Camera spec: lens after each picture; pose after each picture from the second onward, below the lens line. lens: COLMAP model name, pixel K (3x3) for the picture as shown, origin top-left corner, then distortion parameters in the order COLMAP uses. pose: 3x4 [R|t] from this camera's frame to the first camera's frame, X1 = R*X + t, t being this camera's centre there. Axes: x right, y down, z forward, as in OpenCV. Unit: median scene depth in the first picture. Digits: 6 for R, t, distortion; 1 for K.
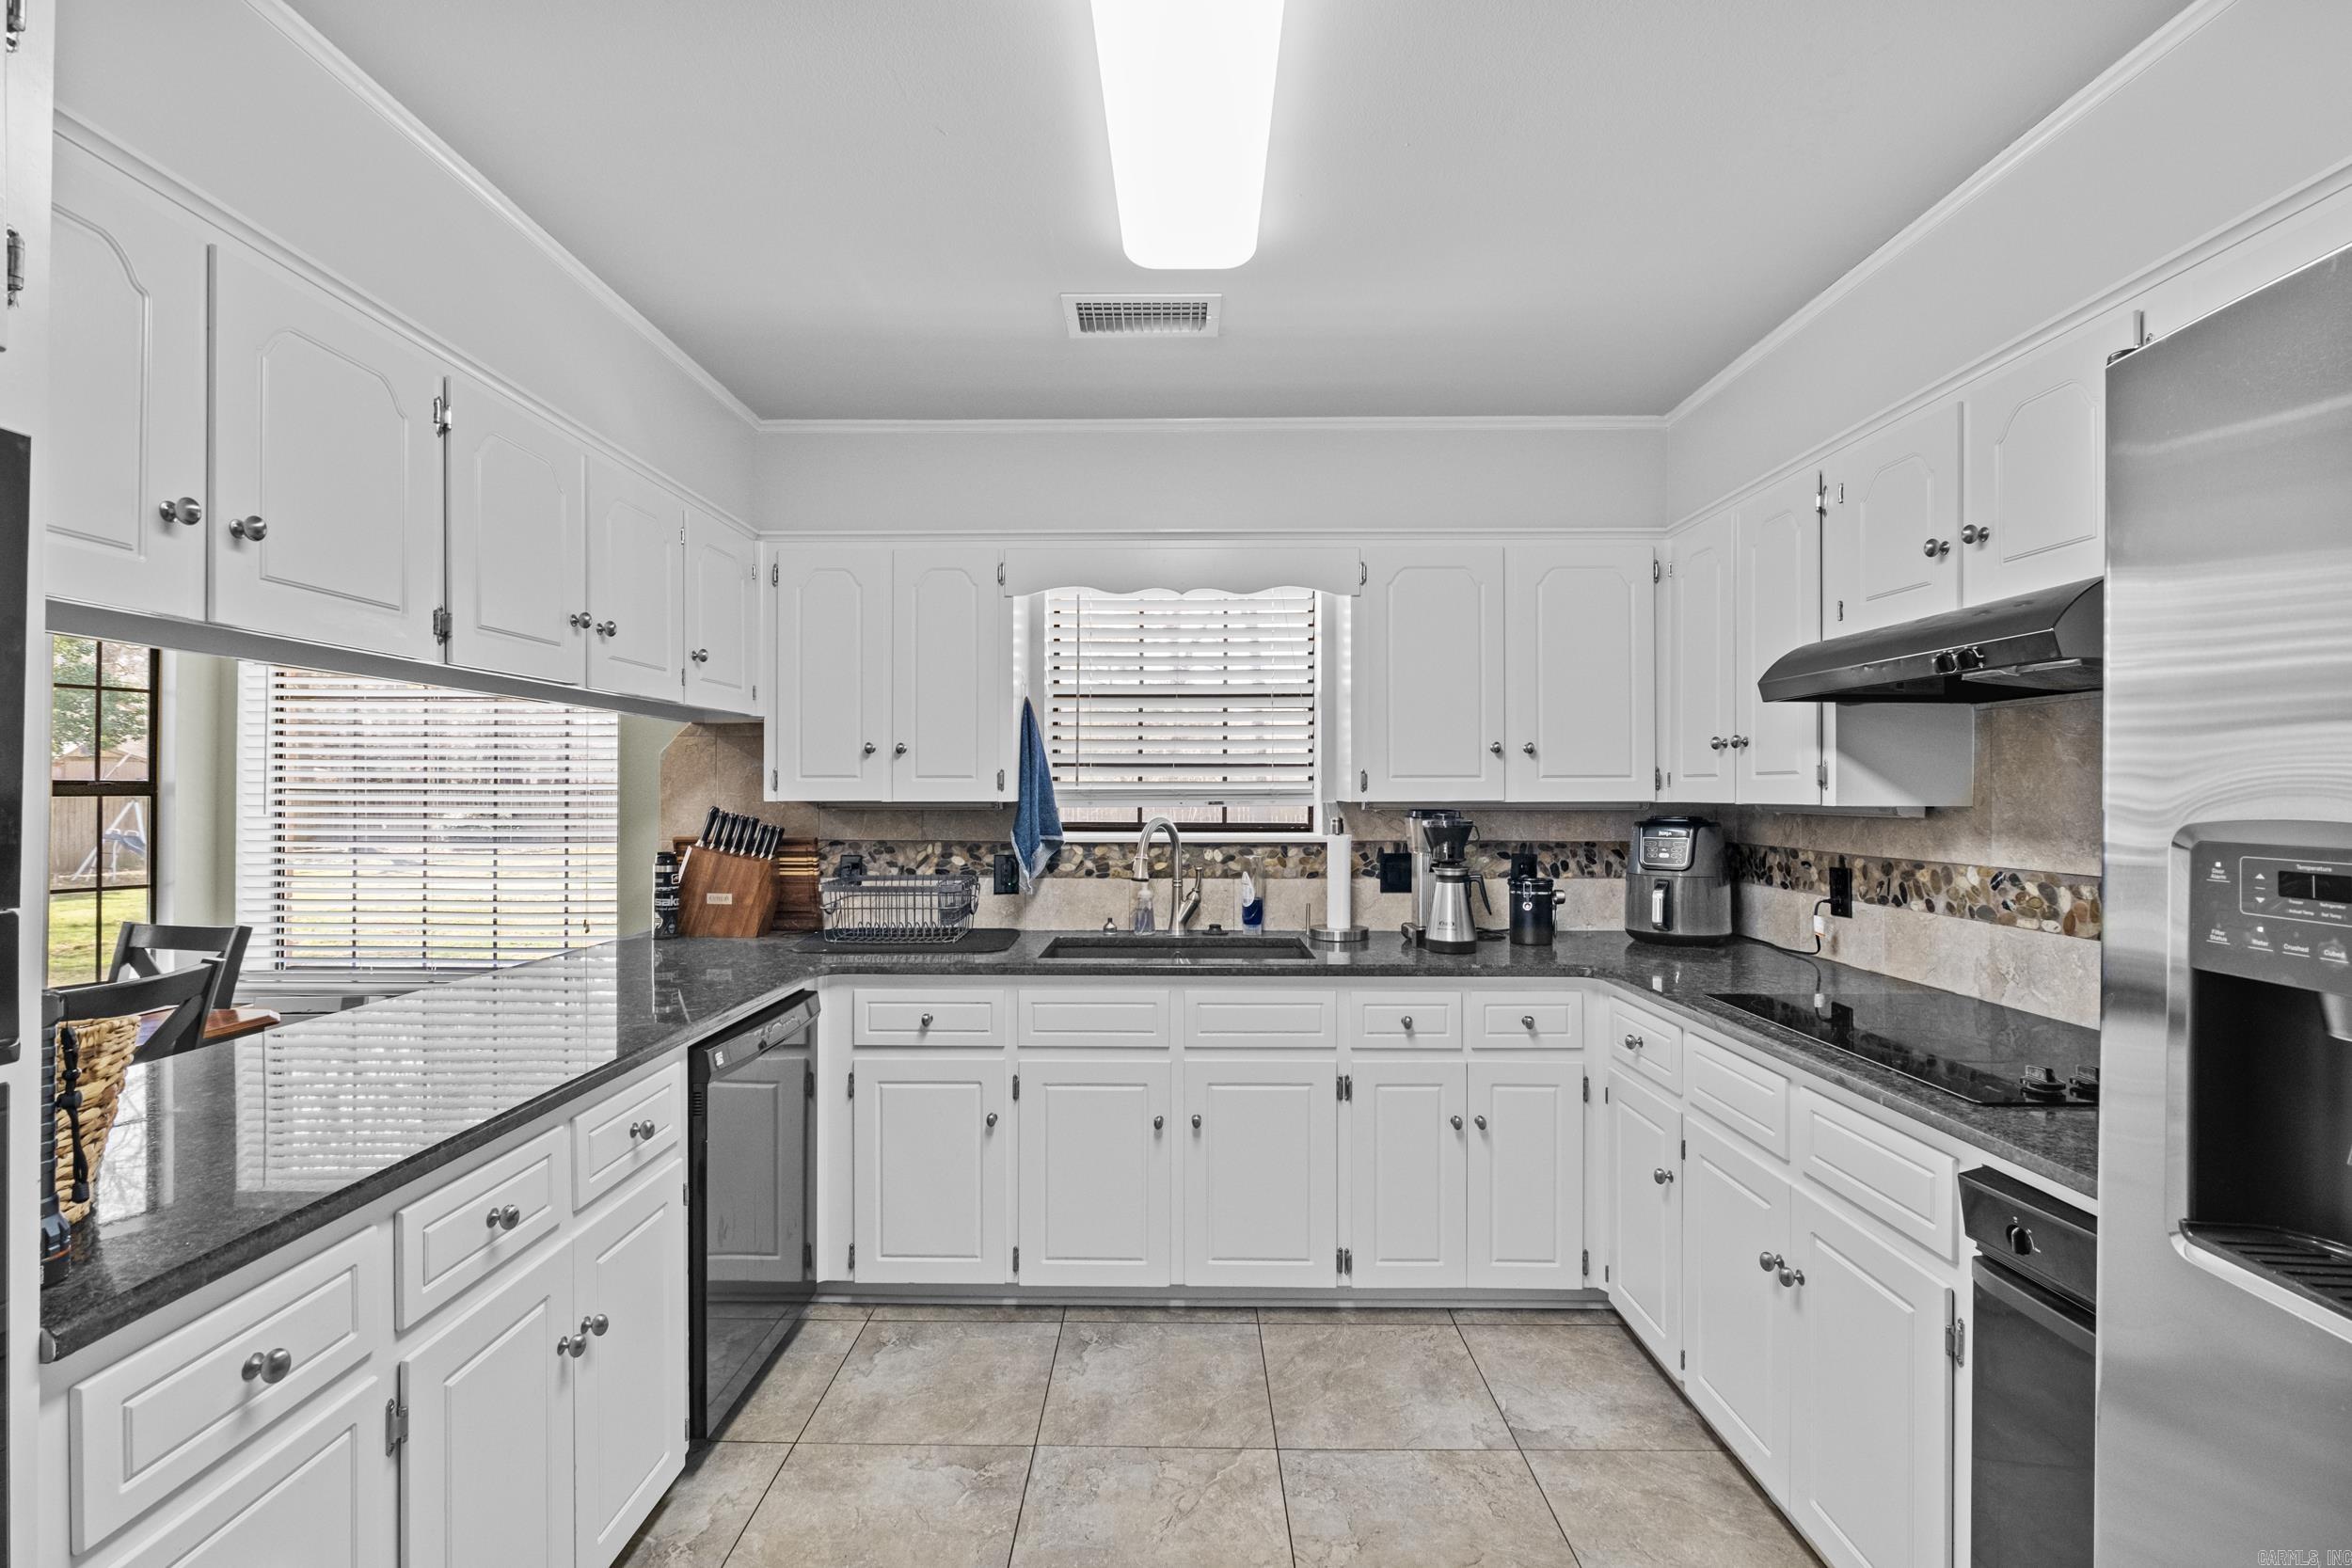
lens RADIAL K [[1035.8, 0, 1165.0], [0, 1035.8, 775.5], [0, 0, 1]] dist [-0.007232, -0.000131]
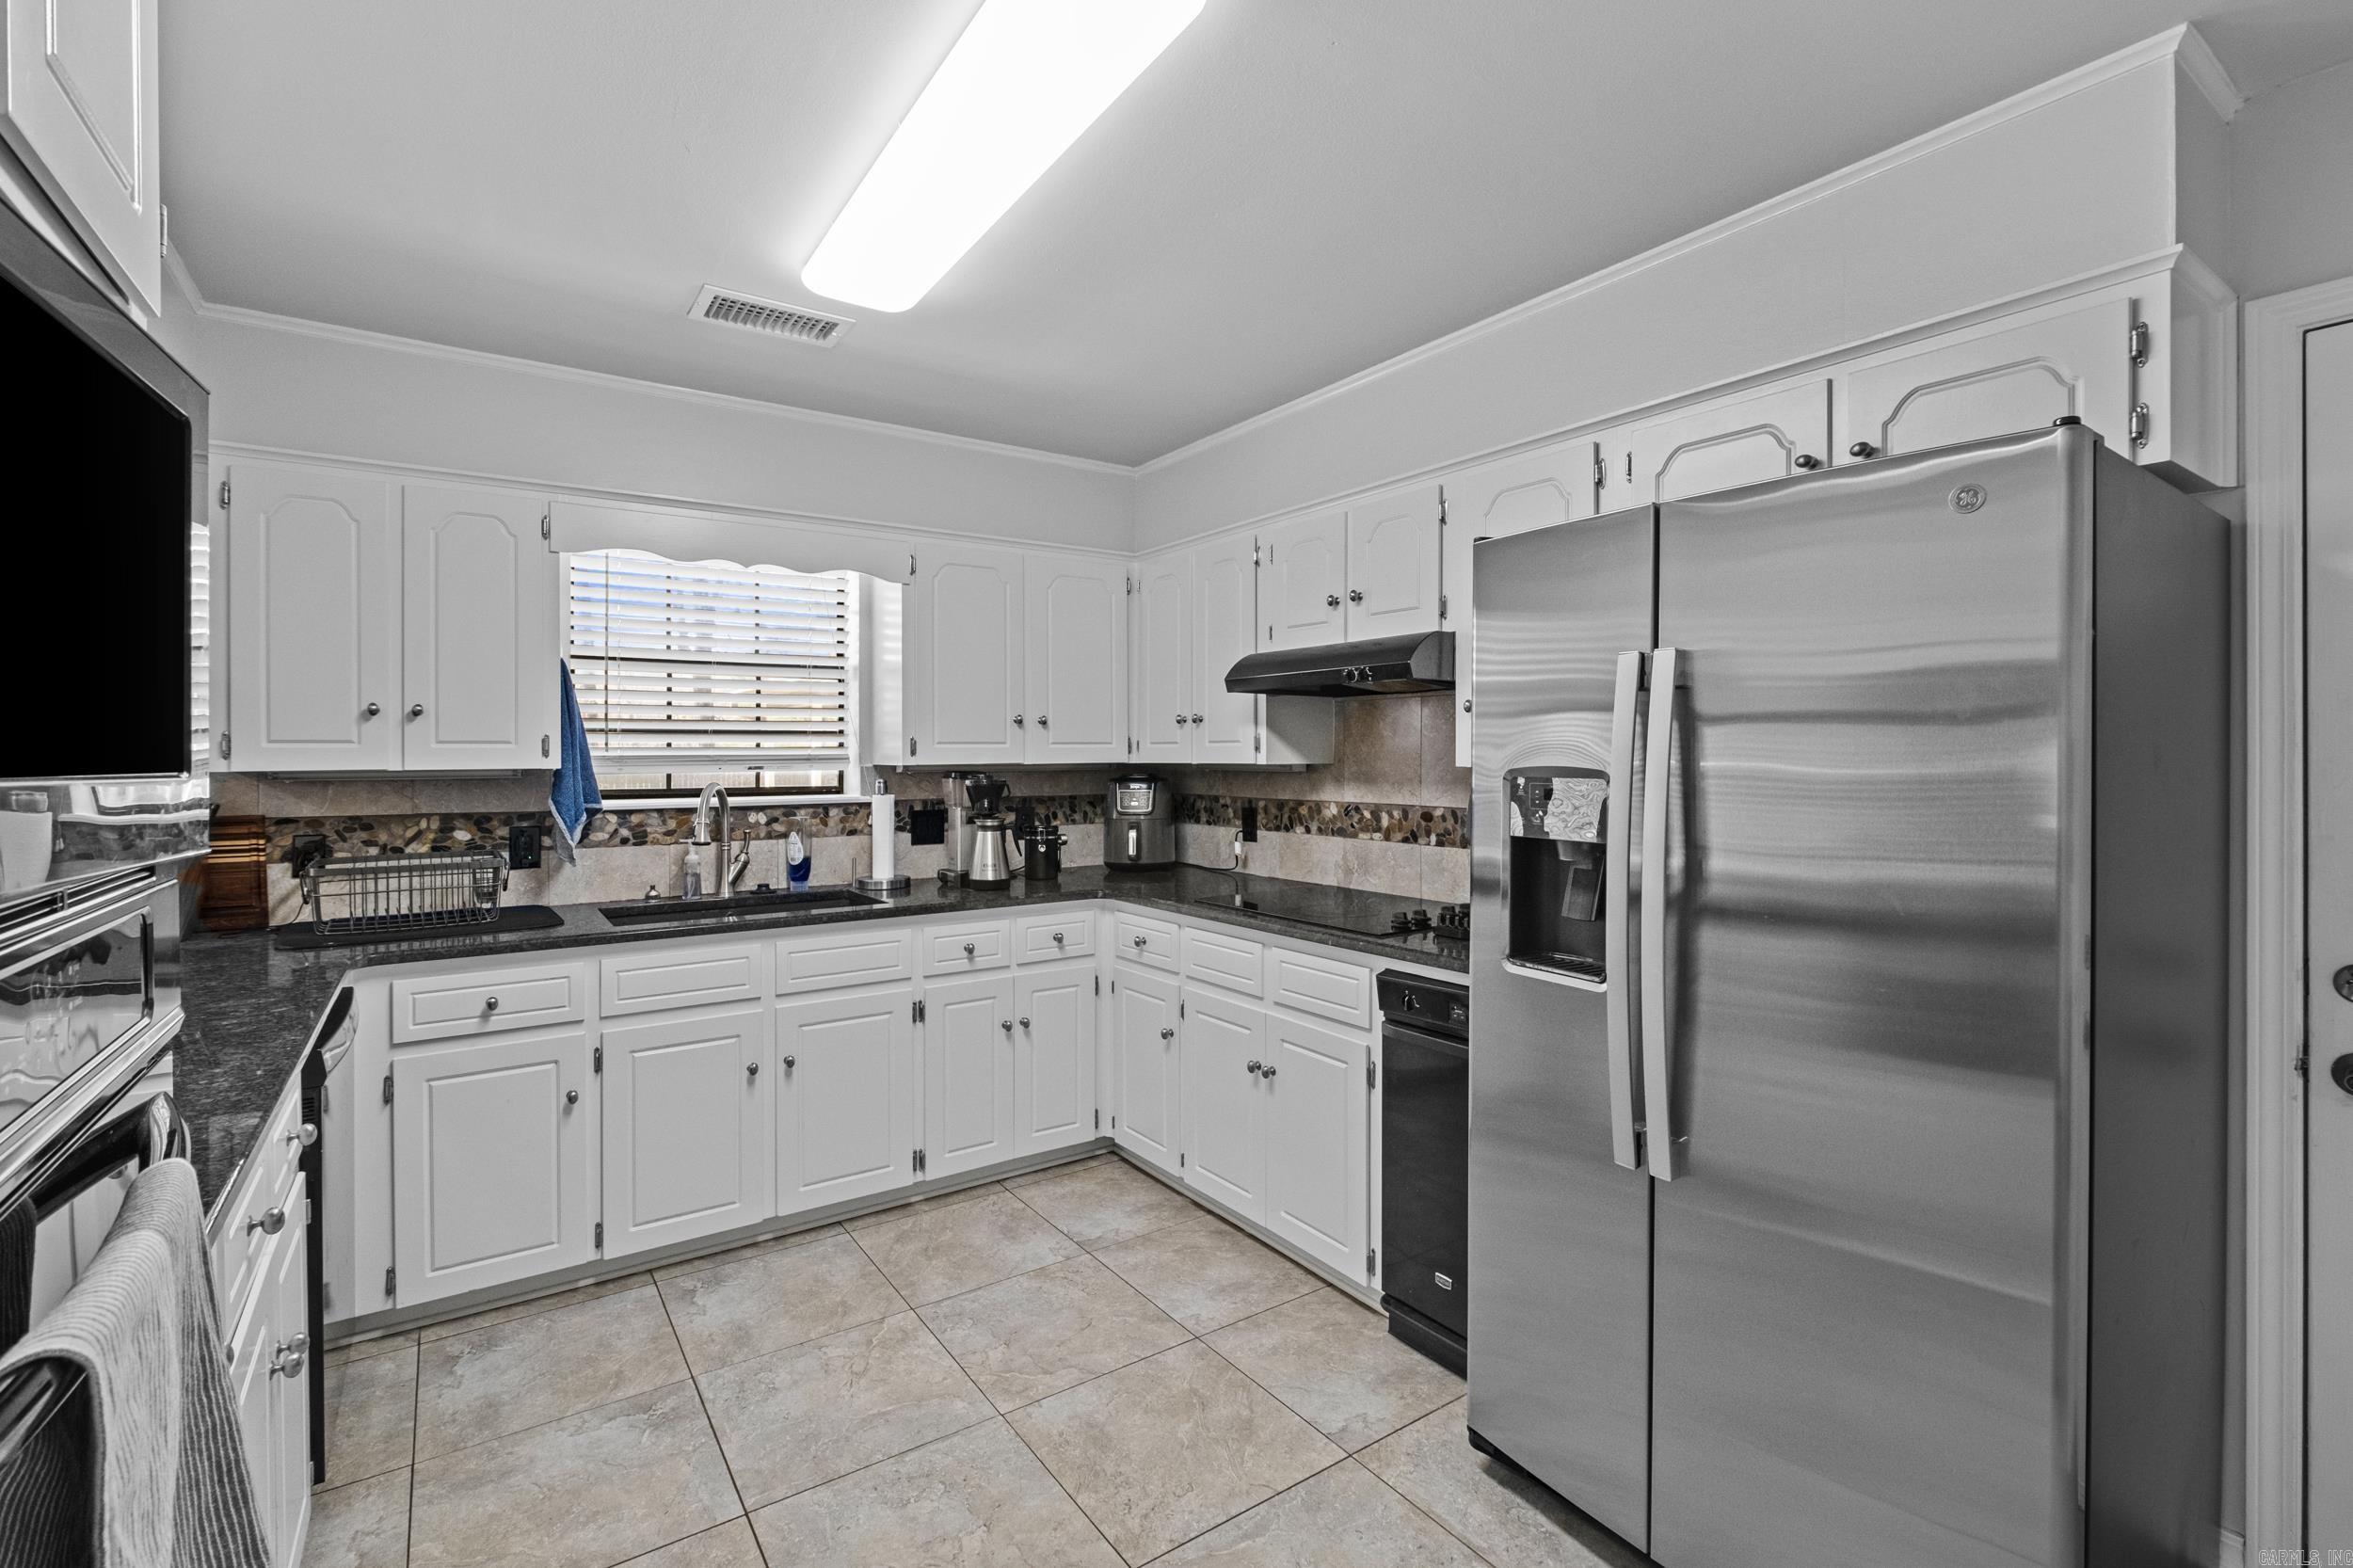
lens RADIAL K [[1051.7, 0, 1169.8], [0, 1051.7, 743.7], [0, 0, 1]] dist [-0.003187, -0.000256]
pose [[0.813842, 0.001722, 0.581084, -0.266830], [-0.004147, 0.999987, 0.002845, -0.002894], [-0.581072, -0.004725, 0.813838, -0.116400]]
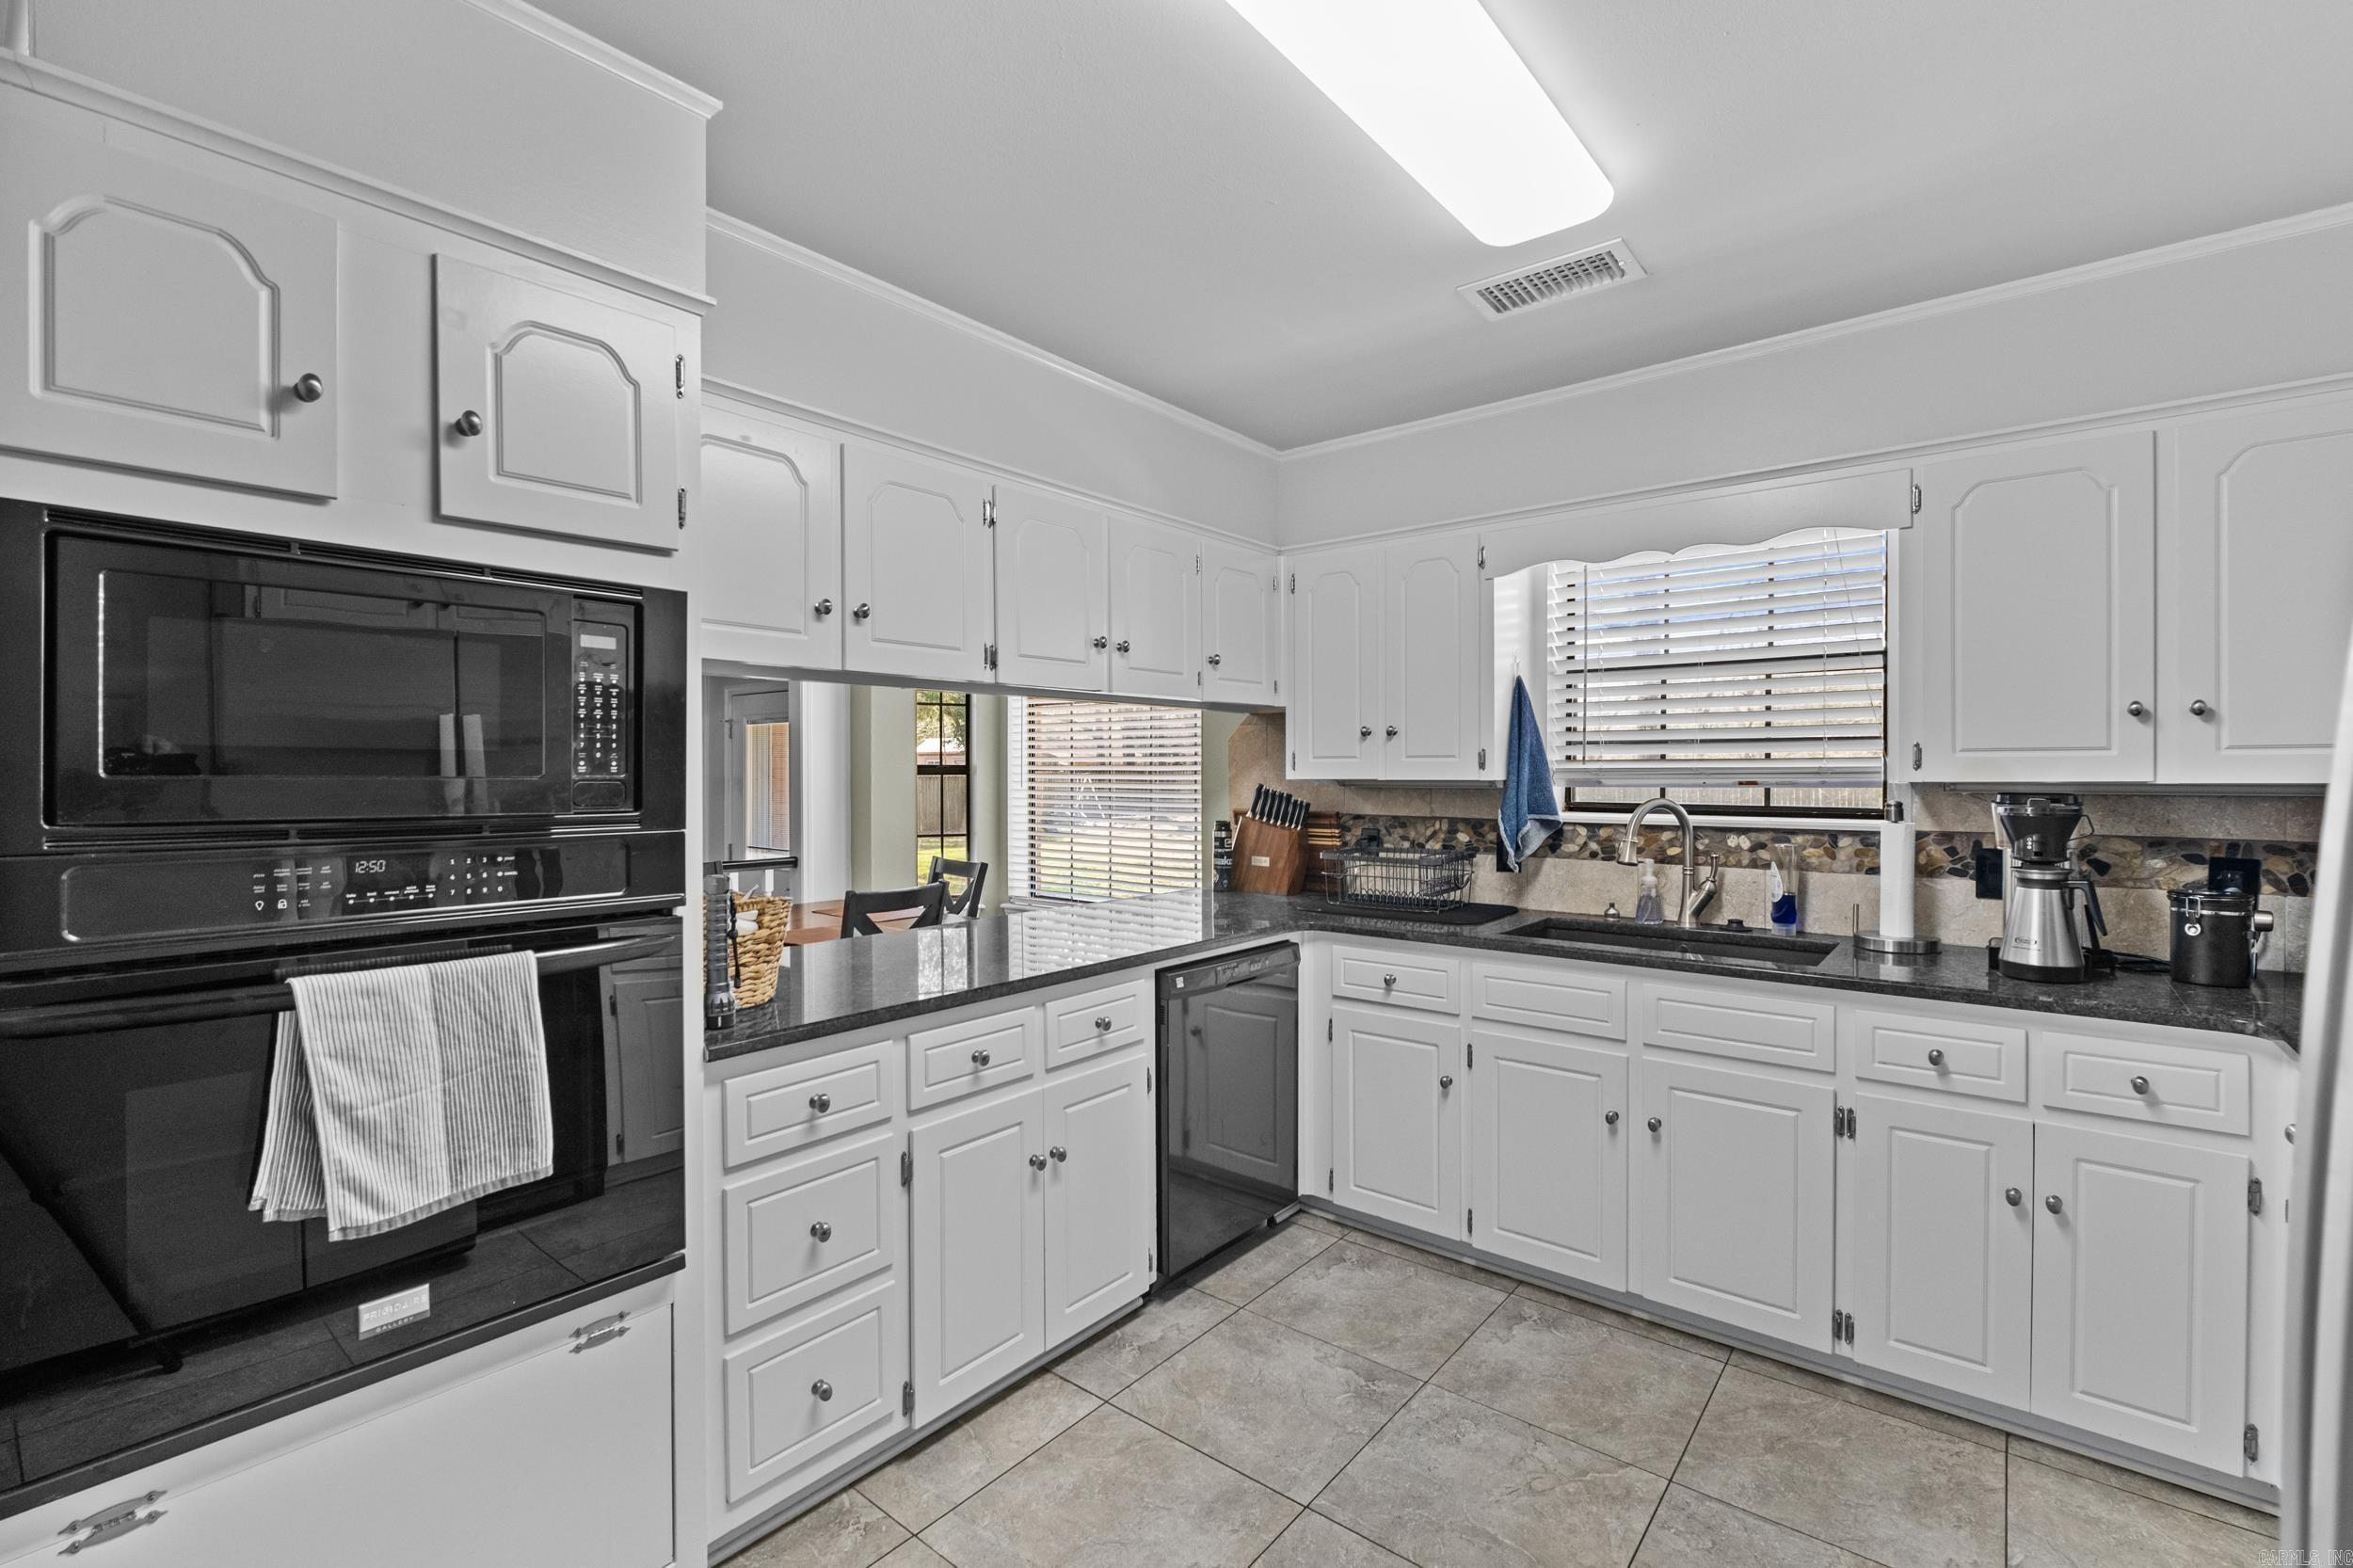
lens RADIAL K [[1035.9, 0, 1164.8], [0, 1035.9, 770.1], [0, 0, 1]] dist [-0.006076, -0.000483]
pose [[0.779670, -0.002421, -0.626186, 0.252640], [0.011367, 0.999882, 0.010288, 0.001015], [0.626088, -0.015139, 0.779606, 0.004635]]
